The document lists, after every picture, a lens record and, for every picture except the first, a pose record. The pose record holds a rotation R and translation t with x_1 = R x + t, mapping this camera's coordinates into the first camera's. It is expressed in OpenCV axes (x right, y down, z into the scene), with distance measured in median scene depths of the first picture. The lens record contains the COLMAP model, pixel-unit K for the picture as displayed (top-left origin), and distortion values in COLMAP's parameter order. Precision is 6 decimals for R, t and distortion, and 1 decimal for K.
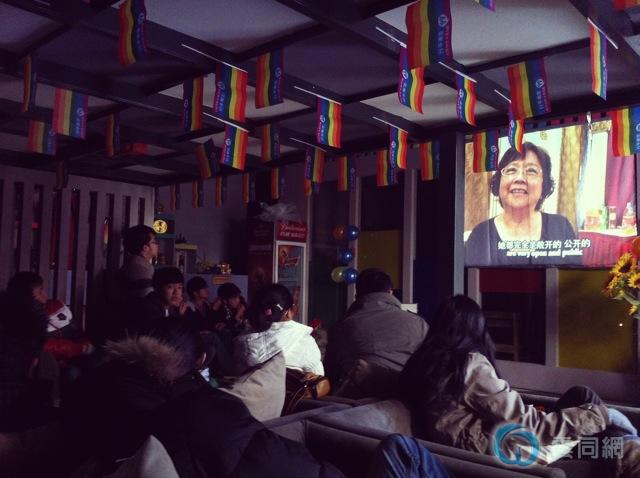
lens RADIAL K [[611.3, 0, 326.5], [0, 611.3, 250.3], [0, 0, 1]] dist [0.084187, -0.270289]
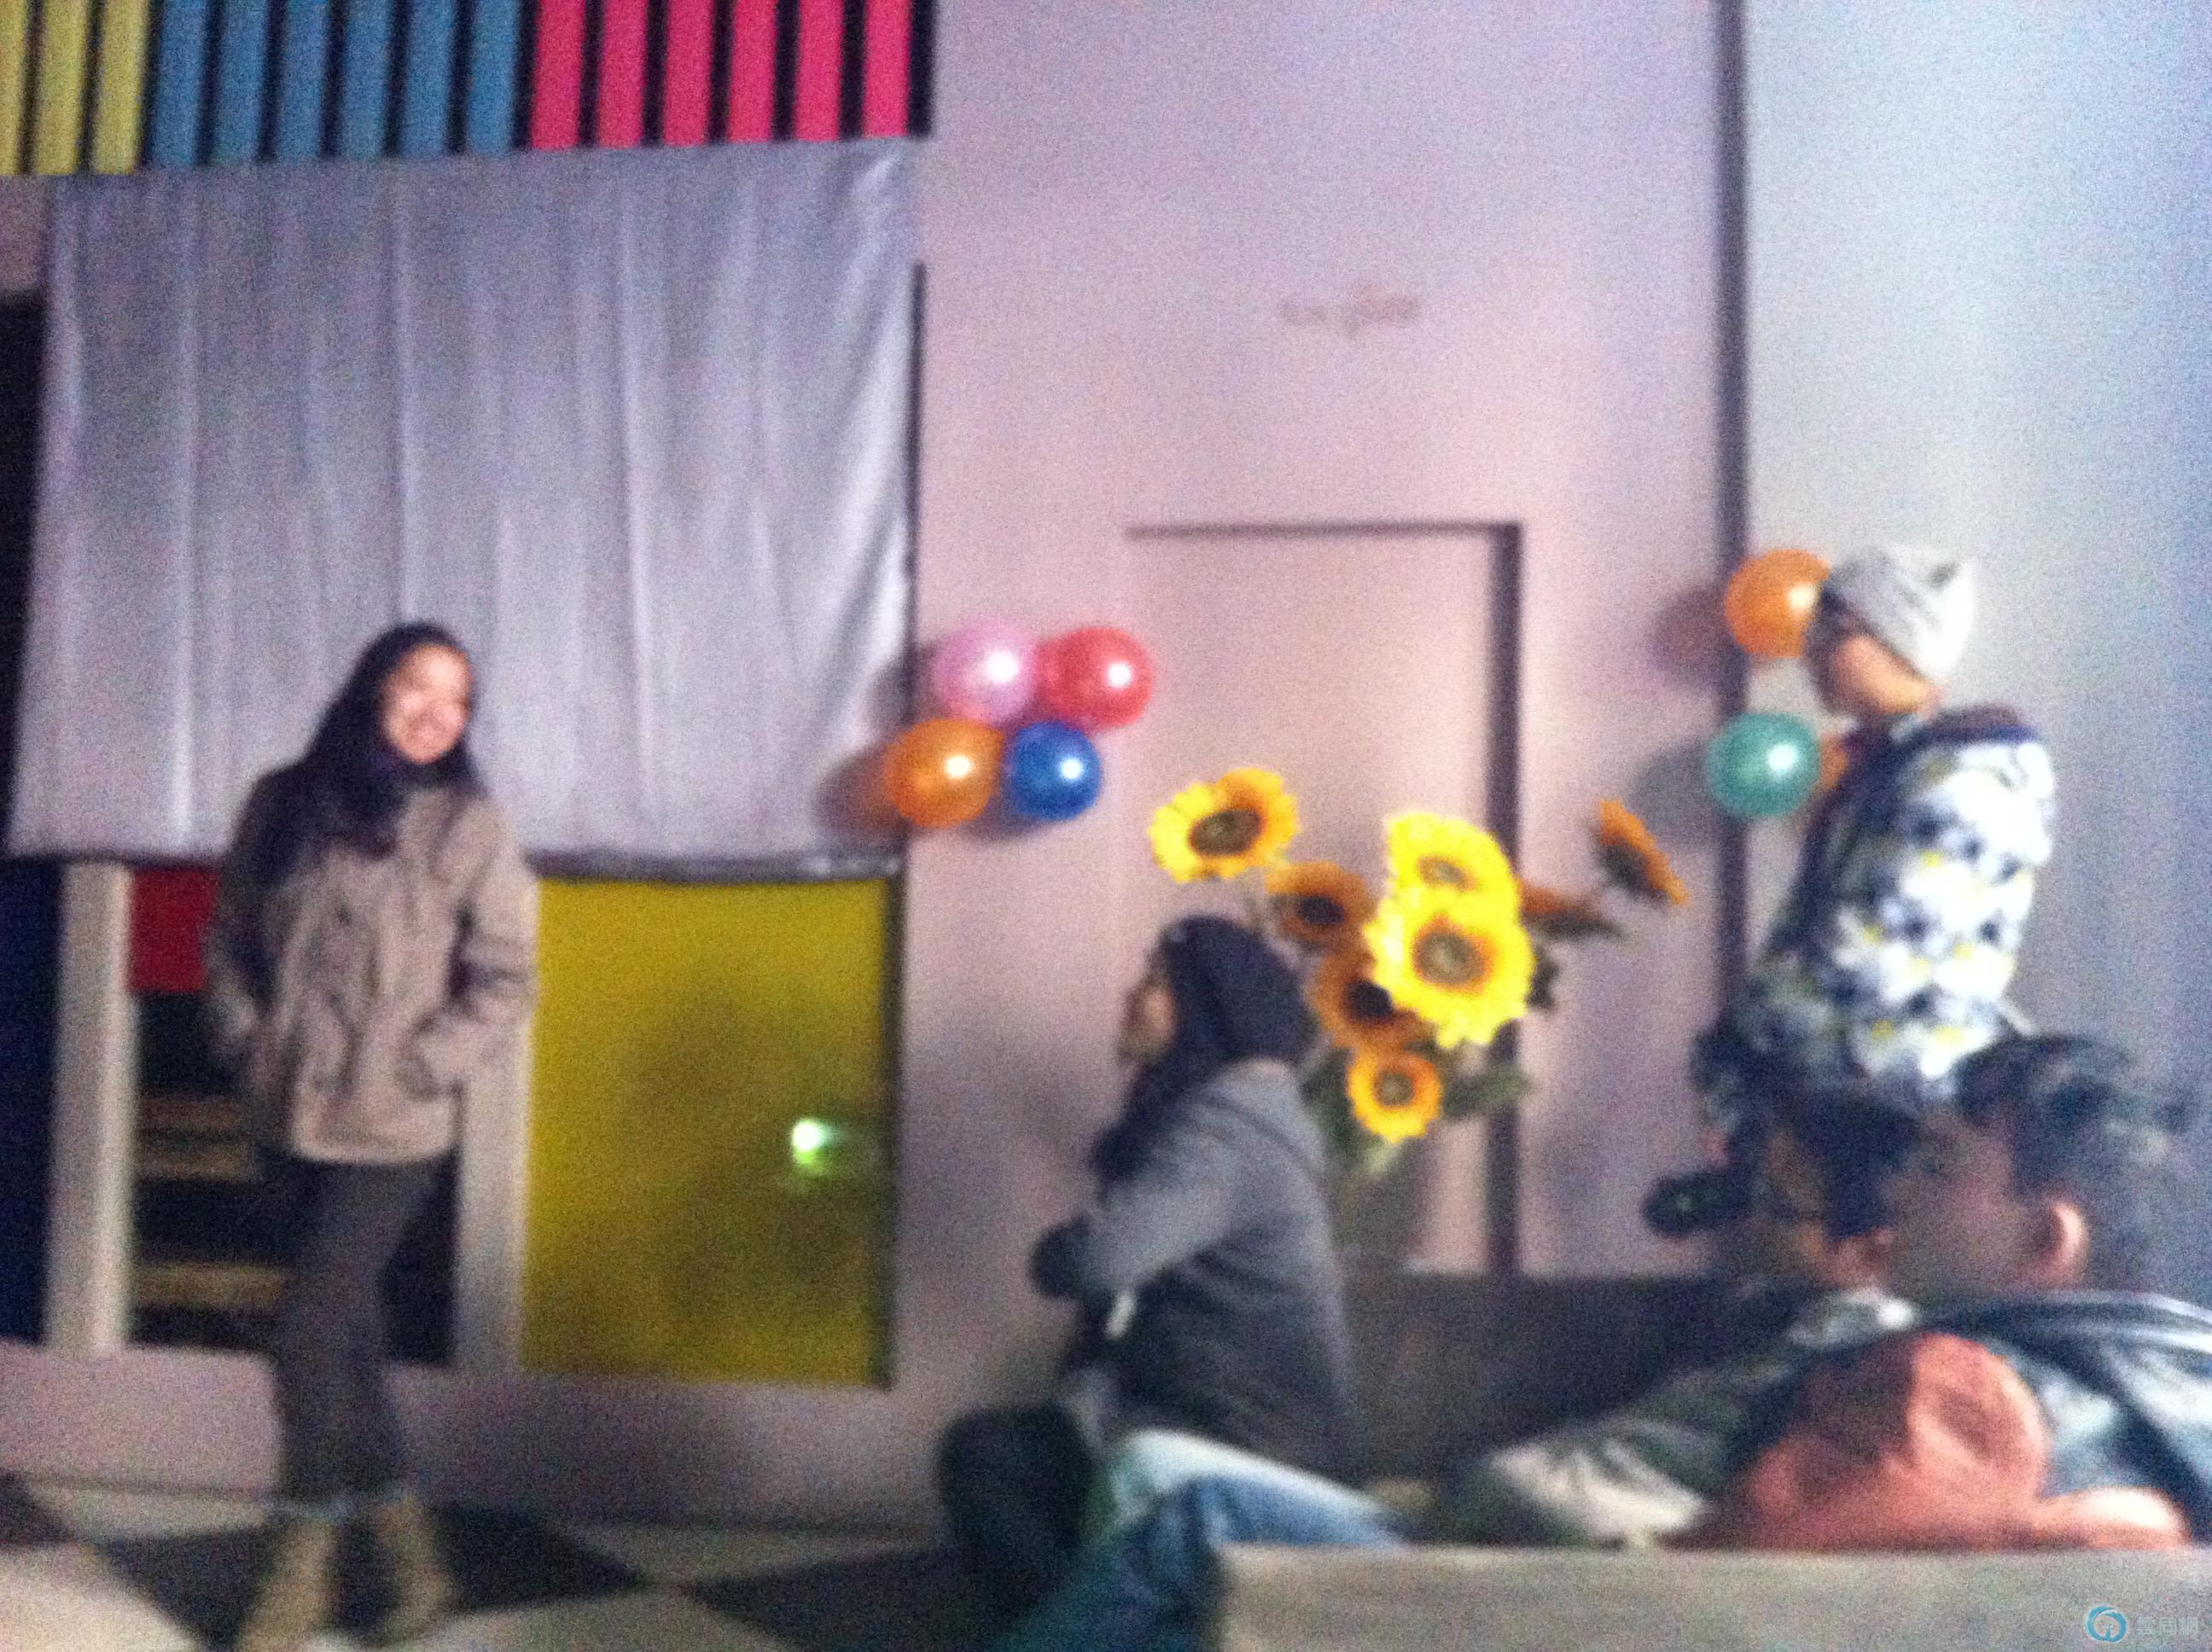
lens RADIAL K [[2123.1, 0, 1132.4], [0, 2123.1, 873.6], [0, 0, 1]] dist [0.069483, -0.236200]
pose [[0.819610, 0.036512, 0.571758, 0.280735], [-0.038242, 0.999228, -0.008991, 0.056338], [-0.571645, -0.014496, 0.820373, 0.652536]]
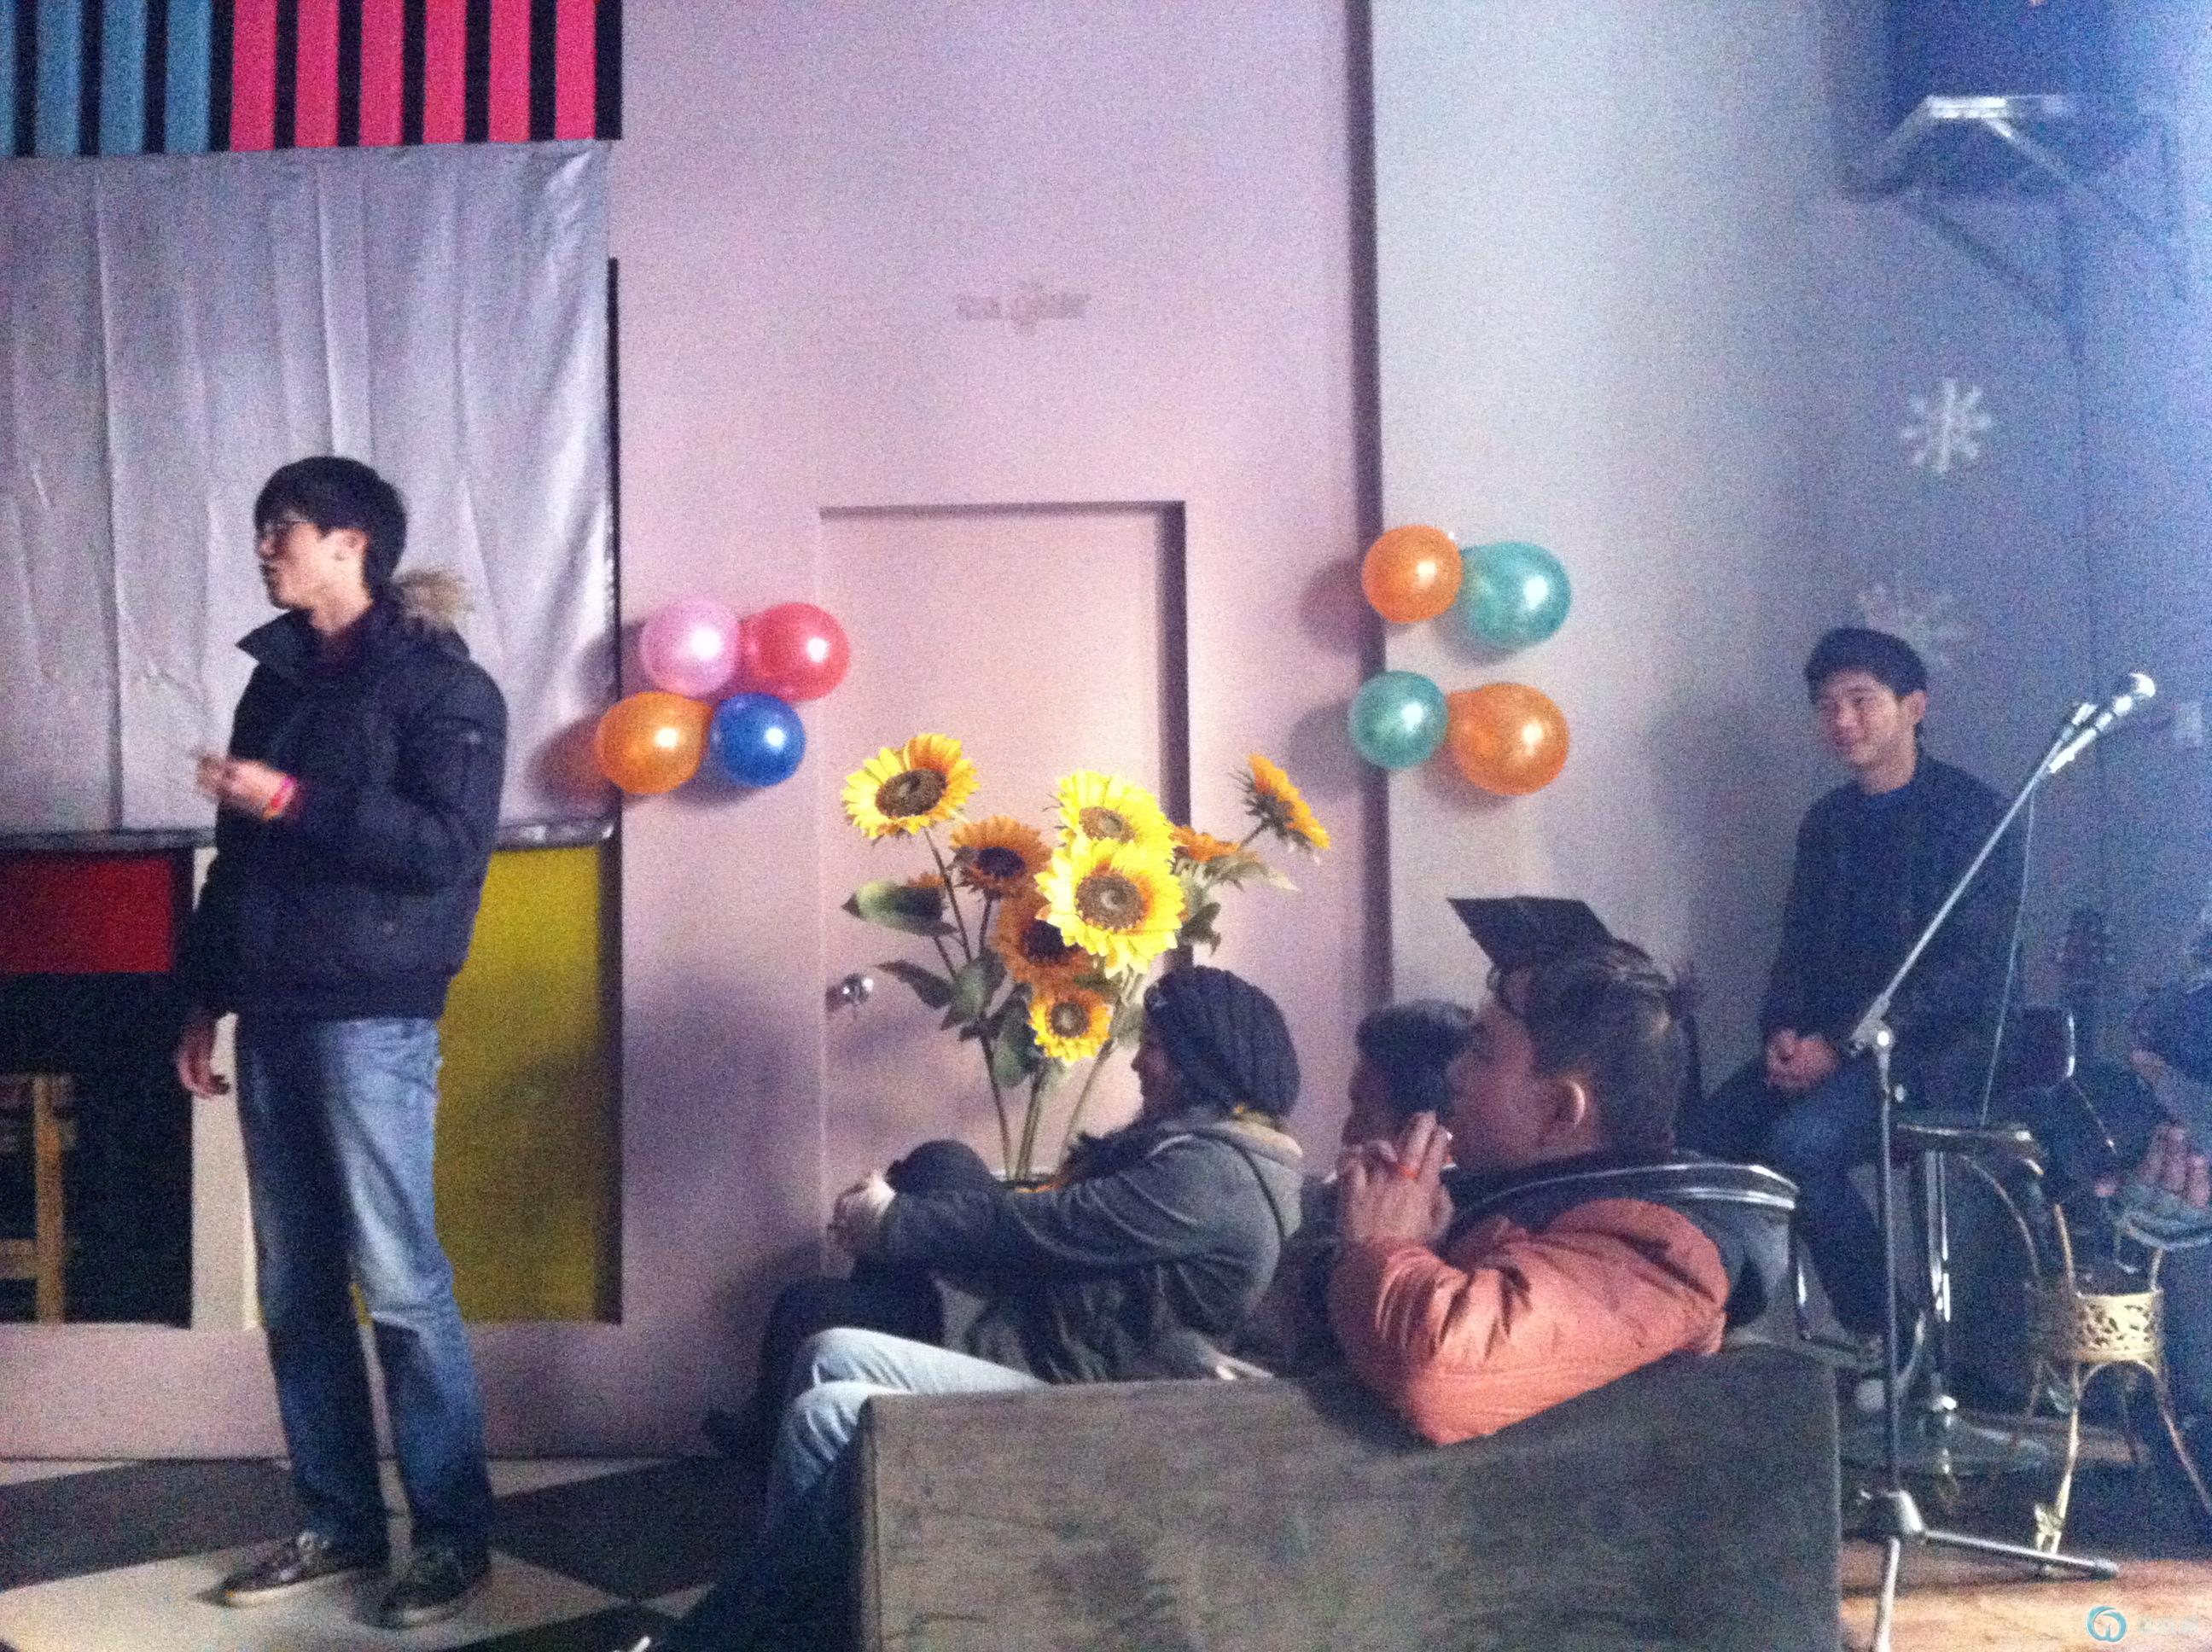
lens RADIAL K [[2123.1, 0, 1132.4], [0, 2123.1, 873.6], [0, 0, 1]] dist [0.069483, -0.236200]
pose [[0.744220, -0.001962, 0.667932, 0.234620], [-0.007765, 0.999903, 0.011588, 0.053793], [-0.667890, -0.013810, 0.744132, 0.548210]]
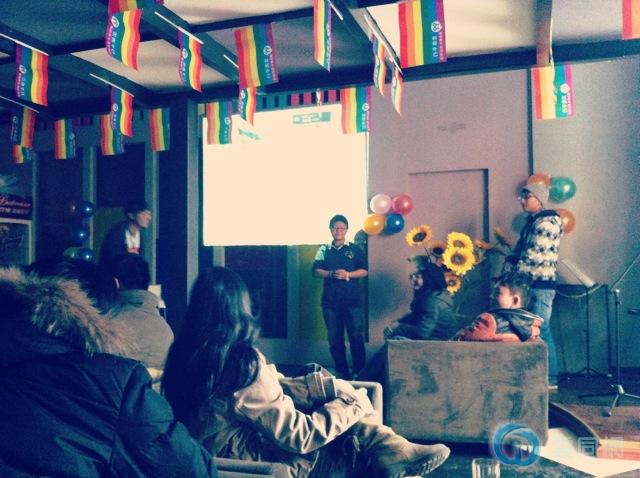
lens RADIAL K [[614.3, 0, 327.6], [0, 614.3, 252.8], [0, 0, 1]] dist [0.069483, -0.236200]
pose [[0.921915, -0.017222, 0.387009, 0.041673], [0.002023, 0.999212, 0.039645, 0.001135], [-0.387386, -0.035767, 0.921223, 0.055119]]
